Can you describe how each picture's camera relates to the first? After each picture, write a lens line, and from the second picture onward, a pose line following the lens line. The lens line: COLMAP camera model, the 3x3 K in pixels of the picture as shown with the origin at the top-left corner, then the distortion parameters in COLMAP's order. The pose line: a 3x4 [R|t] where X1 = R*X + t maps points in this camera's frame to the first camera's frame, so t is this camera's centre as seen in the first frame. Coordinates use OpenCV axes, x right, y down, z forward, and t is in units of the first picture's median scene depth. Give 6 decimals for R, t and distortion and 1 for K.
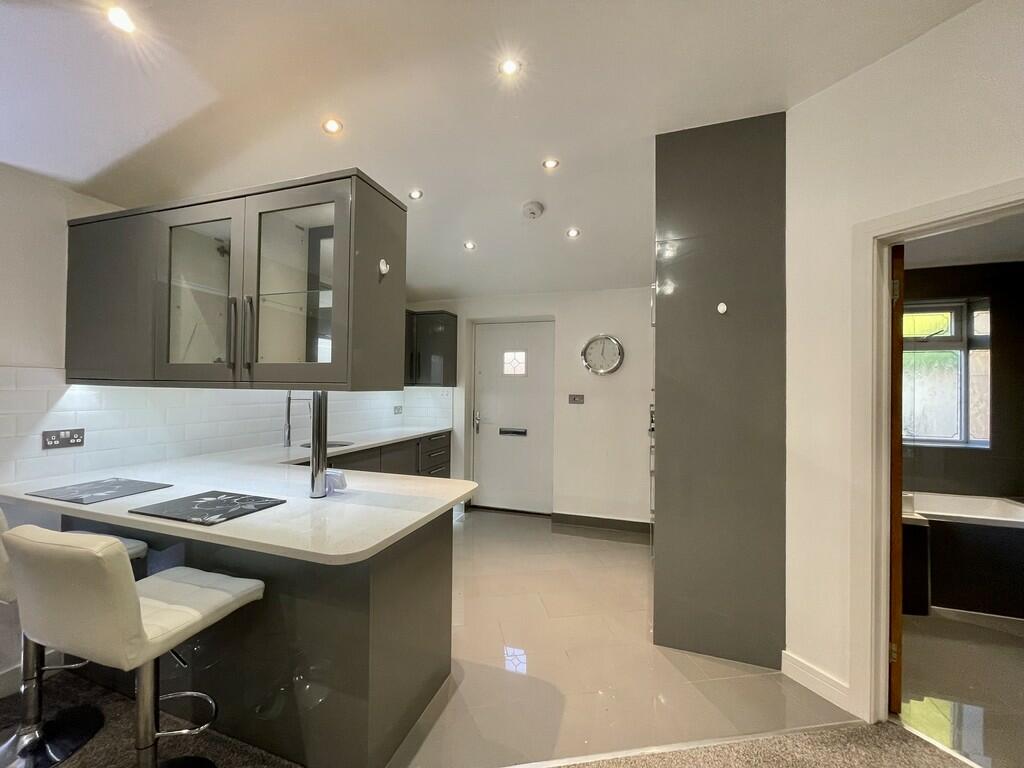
lens RADIAL K [[411.8, 0, 505.3], [0, 411.8, 382.5], [0, 0, 1]] dist [-0.001067, 0.000051]
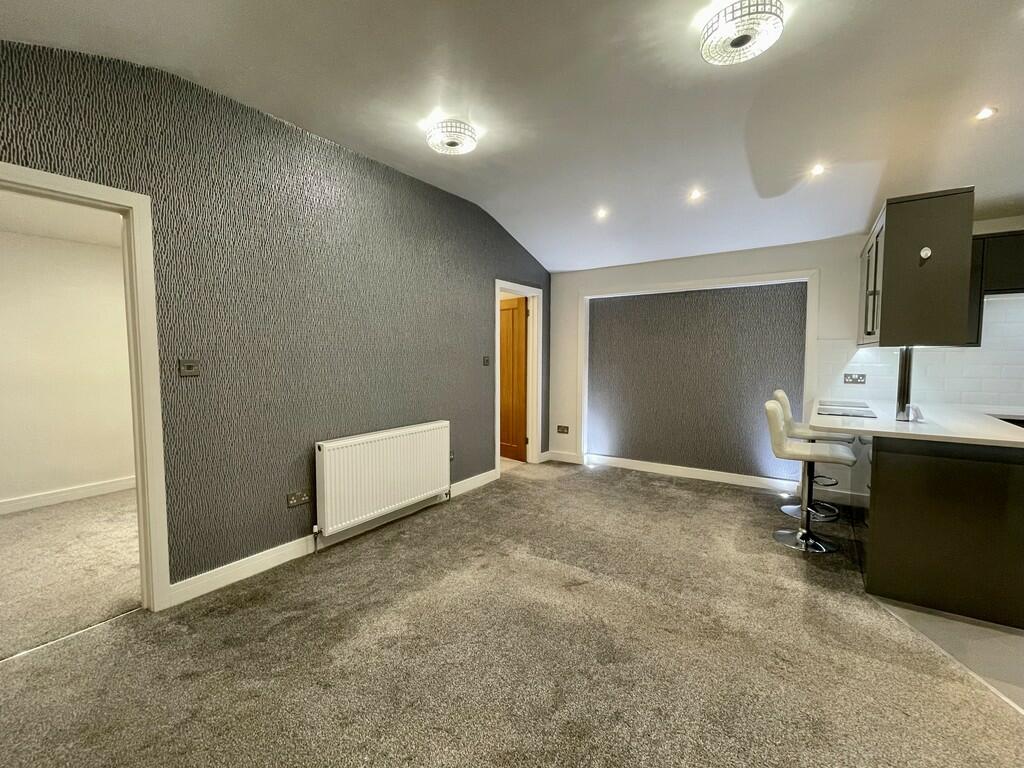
lens RADIAL K [[449.5, 0, 502.0], [0, 449.5, 381.2], [0, 0, 1]] dist [-0.005298, 0.001084]
pose [[-0.280675, 0.045659, -0.958716, 1.209117], [0.008185, 0.998945, 0.045179, 0.046244], [0.959768, 0.004834, -0.280753, 0.075688]]
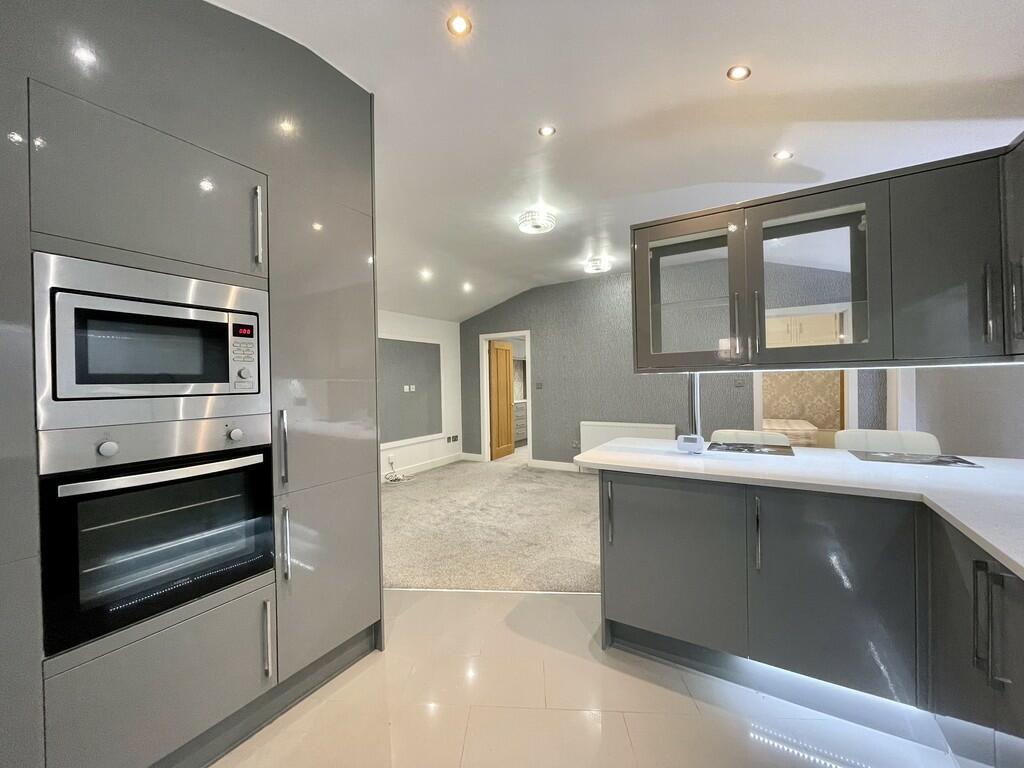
lens RADIAL K [[411.8, 0, 507.0], [0, 411.8, 384.1], [0, 0, 1]] dist [-0.001067, 0.000051]
pose [[-0.976806, 0.004654, 0.214078, -0.128820], [0.005148, 0.999985, 0.001750, 0.039386], [-0.214067, 0.002811, -0.976815, 2.038063]]
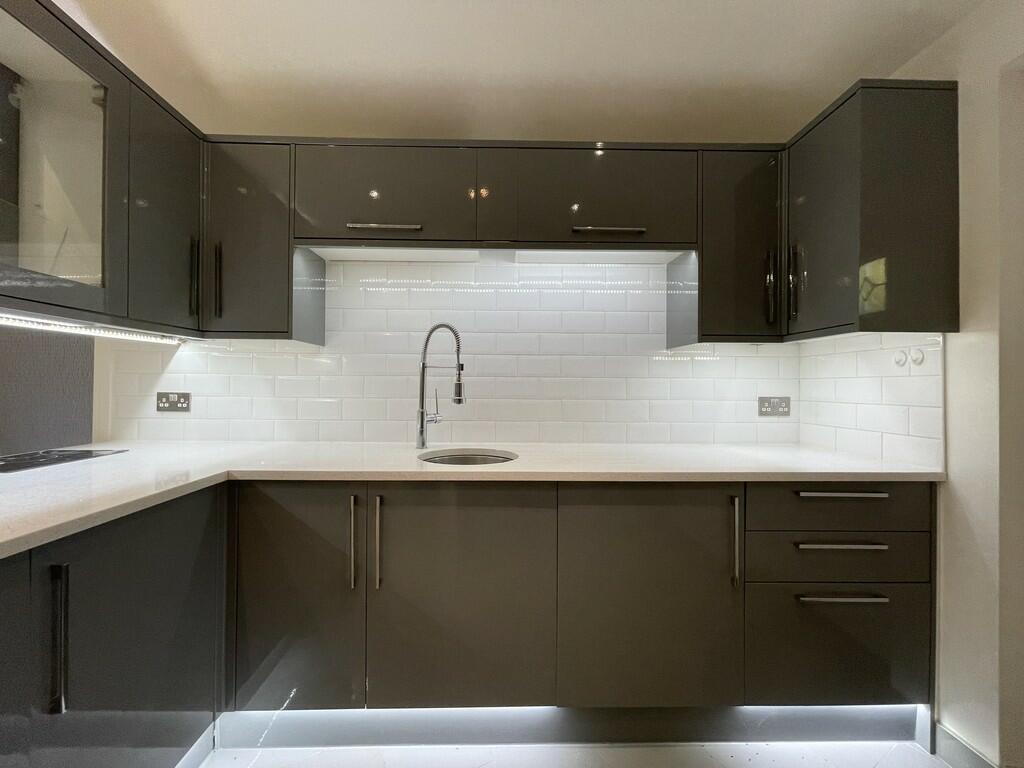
lens RADIAL K [[411.8, 0, 498.5], [0, 411.8, 383.7], [0, 0, 1]] dist [-0.001067, 0.000051]
pose [[0.347957, -0.013096, -0.937419, 0.082936], [0.005932, 0.999913, -0.011767, 0.108377], [0.937492, -0.001466, 0.348005, 1.358990]]
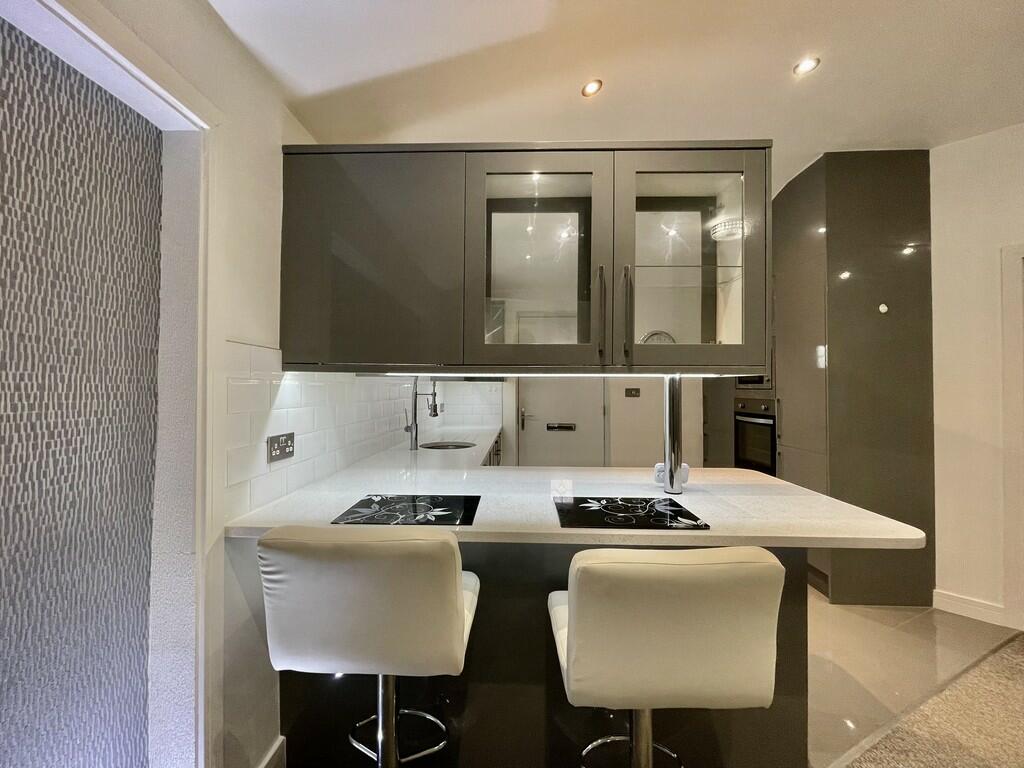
lens RADIAL K [[411.8, 0, 506.3], [0, 411.8, 382.4], [0, 0, 1]] dist [-0.001067, 0.000051]
pose [[0.957430, -0.006075, 0.288600, -0.893804], [0.006230, 0.999981, 0.000380, 0.025531], [-0.288597, 0.001434, 0.957450, 0.194010]]
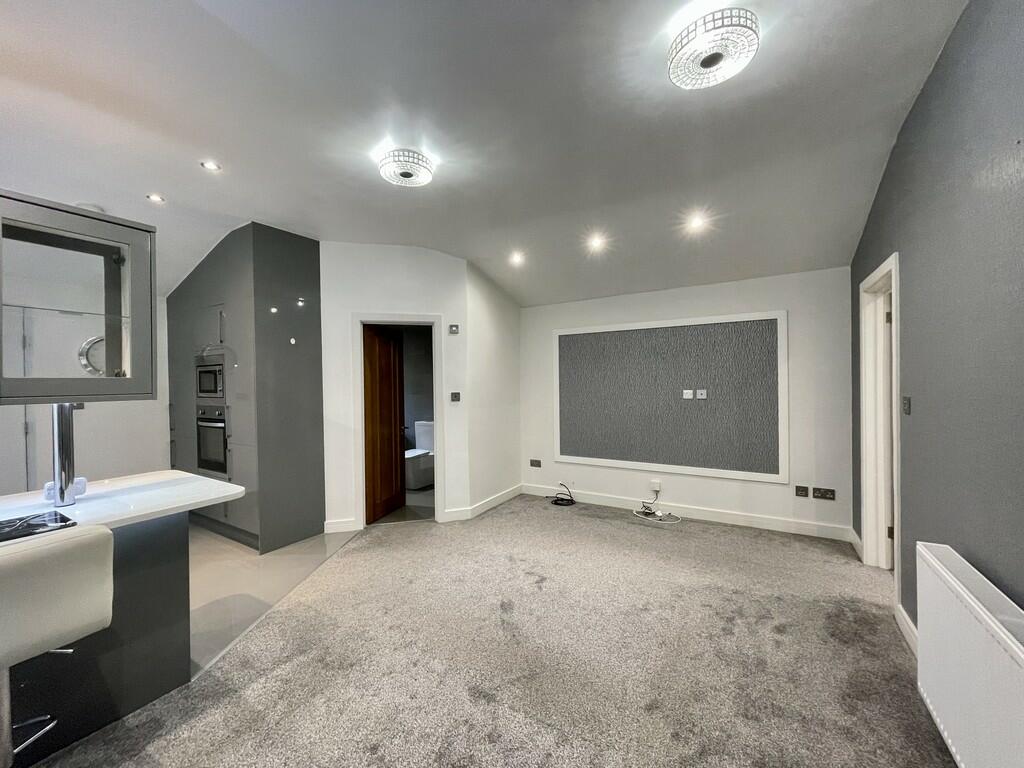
lens RADIAL K [[411.8, 0, 504.9], [0, 411.8, 382.9], [0, 0, 1]] dist [-0.001067, 0.000051]
pose [[0.226411, -0.023841, 0.973740, -1.008164], [0.008749, 0.999710, 0.022442, -0.038601], [-0.973992, 0.003438, 0.226554, -0.265863]]
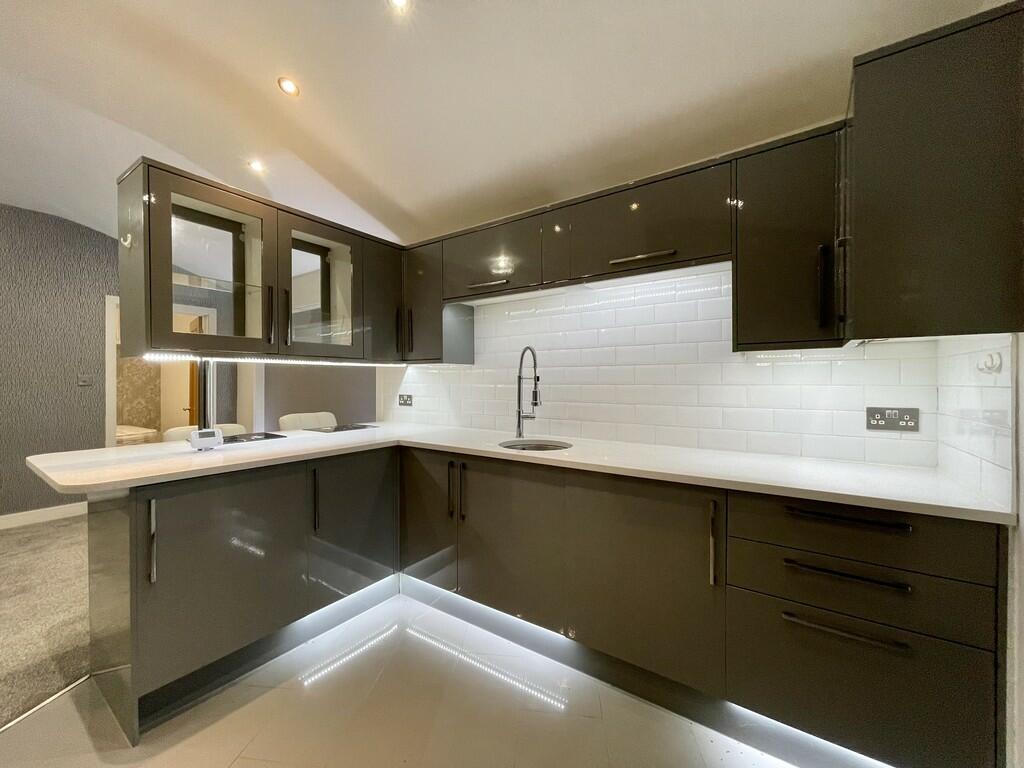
lens RADIAL K [[411.8, 0, 504.8], [0, 411.8, 384.7], [0, 0, 1]] dist [-0.001067, 0.000051]
pose [[-0.275379, -0.002904, -0.961331, 0.374989], [0.007203, 0.999961, -0.005084, 0.086249], [0.961309, -0.008325, -0.275347, 1.803148]]
